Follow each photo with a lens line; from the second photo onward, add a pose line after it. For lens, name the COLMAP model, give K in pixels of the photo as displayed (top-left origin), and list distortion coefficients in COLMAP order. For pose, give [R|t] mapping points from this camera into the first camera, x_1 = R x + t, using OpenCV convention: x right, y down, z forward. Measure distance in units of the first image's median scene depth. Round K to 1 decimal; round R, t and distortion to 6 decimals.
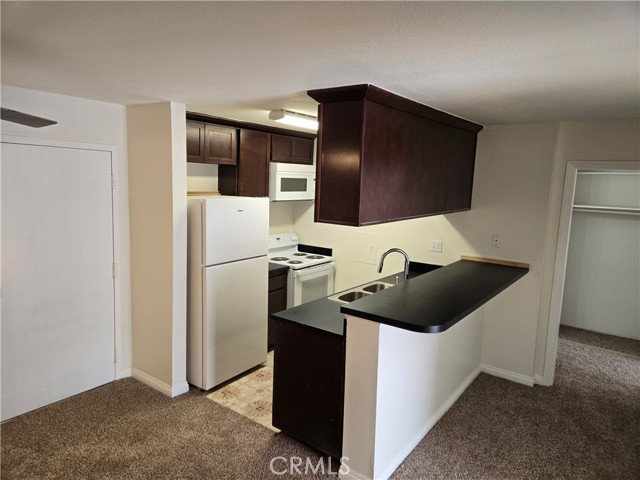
lens RADIAL K [[424.9, 0, 319.0], [0, 424.9, 238.4], [0, 0, 1]] dist [0.031065, -0.020316]
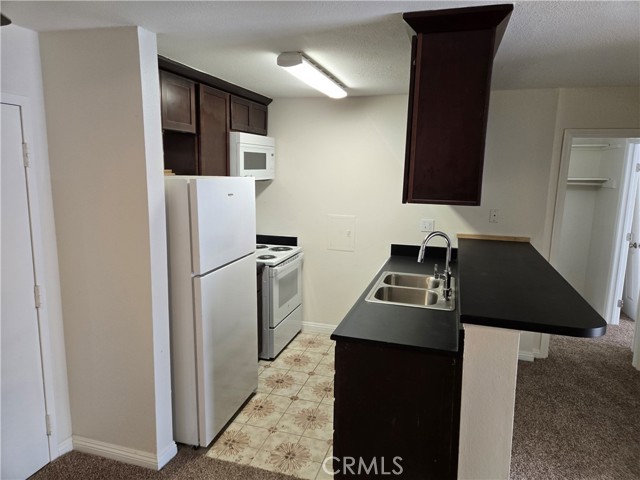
lens RADIAL K [[424.9, 0, 320.1], [0, 424.9, 239.5], [0, 0, 1]] dist [0.031065, -0.020316]
pose [[0.941627, -0.076484, 0.327856, -0.276826], [0.062838, 0.996667, 0.052031, -0.016197], [-0.330742, -0.028392, 0.943294, 0.253896]]
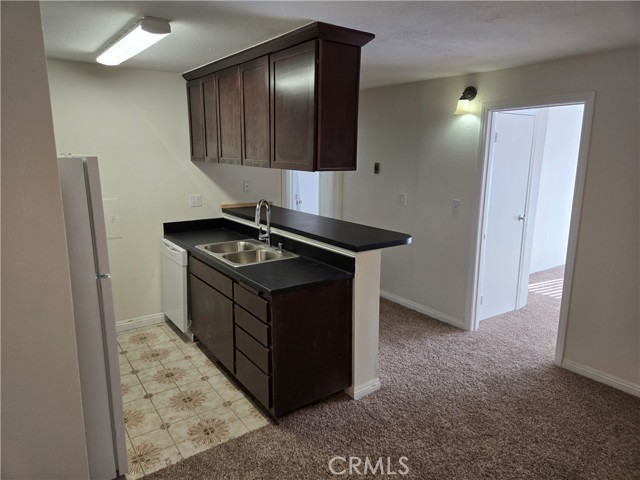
lens RADIAL K [[424.9, 0, 324.2], [0, 424.9, 237.1], [0, 0, 1]] dist [0.031065, -0.020316]
pose [[0.296942, -0.215524, 0.930255, -0.643921], [0.132733, 0.974054, 0.183303, -0.046414], [-0.945626, 0.069045, 0.317844, 0.486468]]
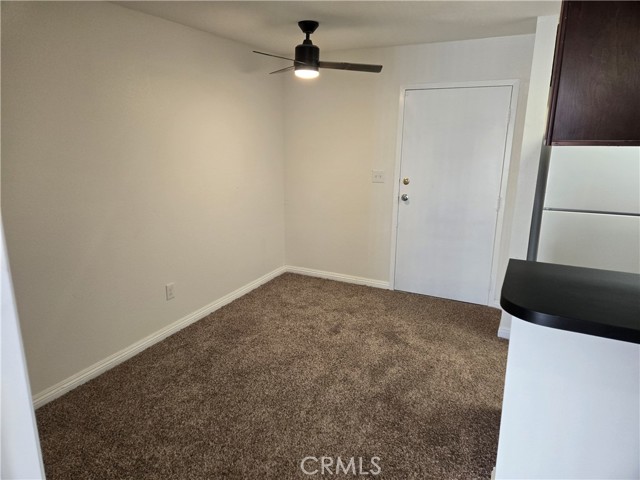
lens RADIAL K [[424.9, 0, 319.8], [0, 424.9, 238.3], [0, 0, 1]] dist [0.031065, -0.020316]
pose [[0.178236, 0.207490, -0.961863, 0.456523], [-0.141878, 0.972719, 0.183542, 0.027834], [0.973706, 0.103754, 0.202812, 0.356999]]
